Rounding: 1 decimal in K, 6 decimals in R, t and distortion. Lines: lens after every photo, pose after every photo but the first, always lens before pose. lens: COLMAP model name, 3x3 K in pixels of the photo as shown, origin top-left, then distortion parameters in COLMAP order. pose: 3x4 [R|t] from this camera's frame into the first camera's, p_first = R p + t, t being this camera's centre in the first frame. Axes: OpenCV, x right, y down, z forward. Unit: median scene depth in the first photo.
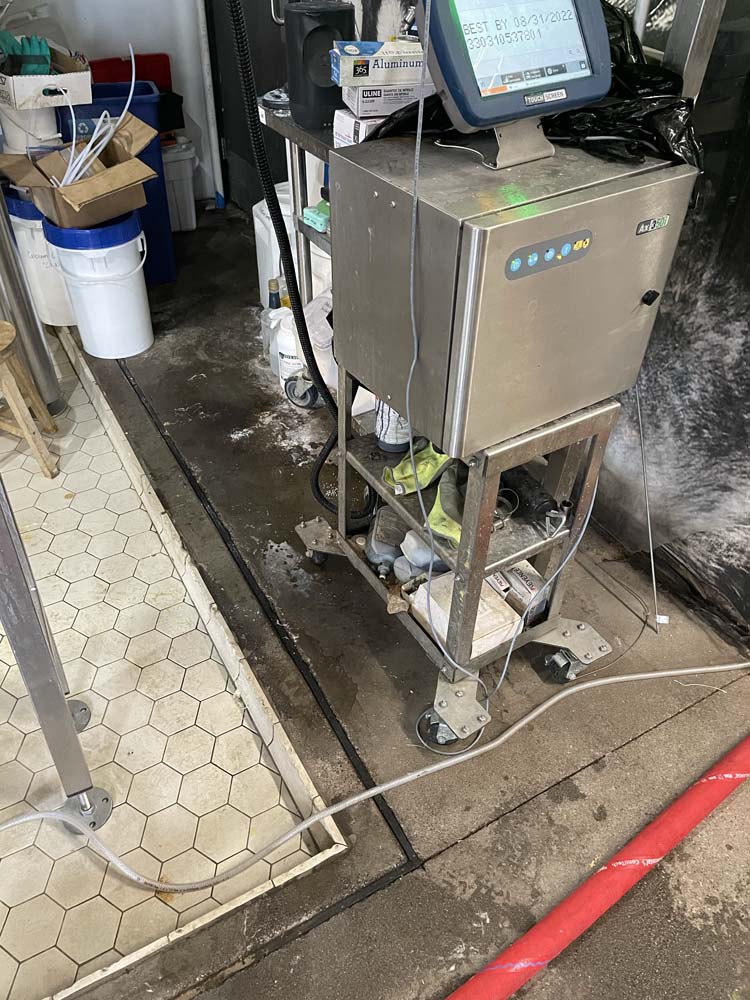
lens RADIAL K [[763.7, 0, 375.2], [0, 763.7, 502.4], [0, 0, 1]] dist [0.024585, -0.027405]
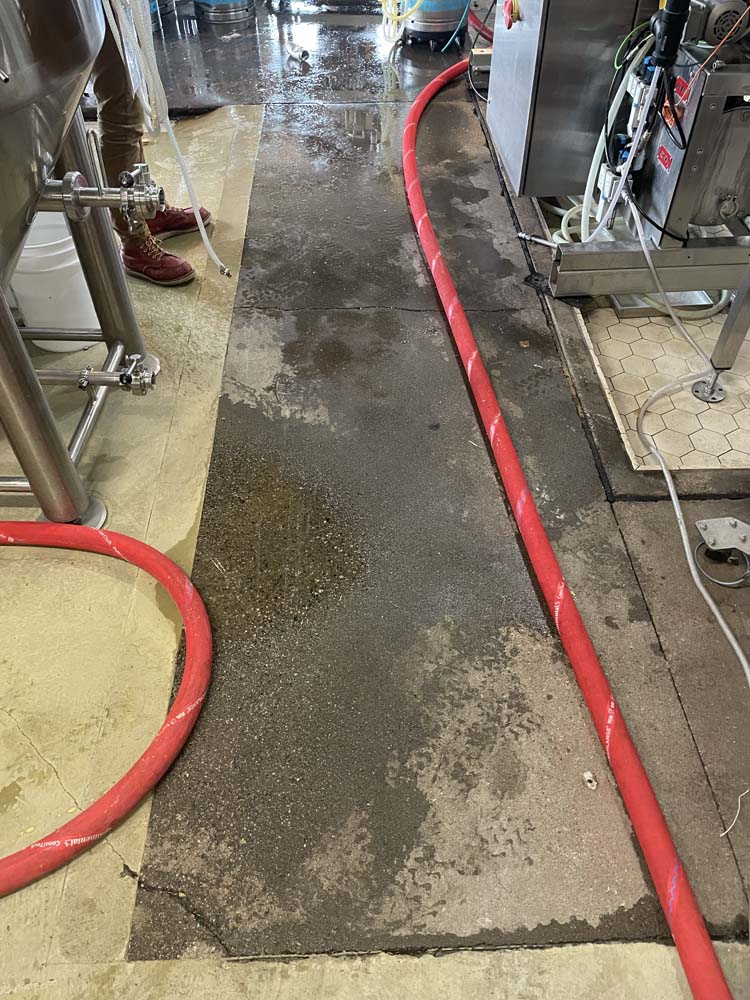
lens RADIAL K [[763.7, 0, 377.0], [0, 763.7, 498.5], [0, 0, 1]] dist [0.024585, -0.027405]
pose [[-0.455661, 0.628013, -0.630851, 1.060536], [-0.596537, 0.310578, 0.740057, -0.271561], [0.660694, 0.713542, 0.233114, 0.405347]]
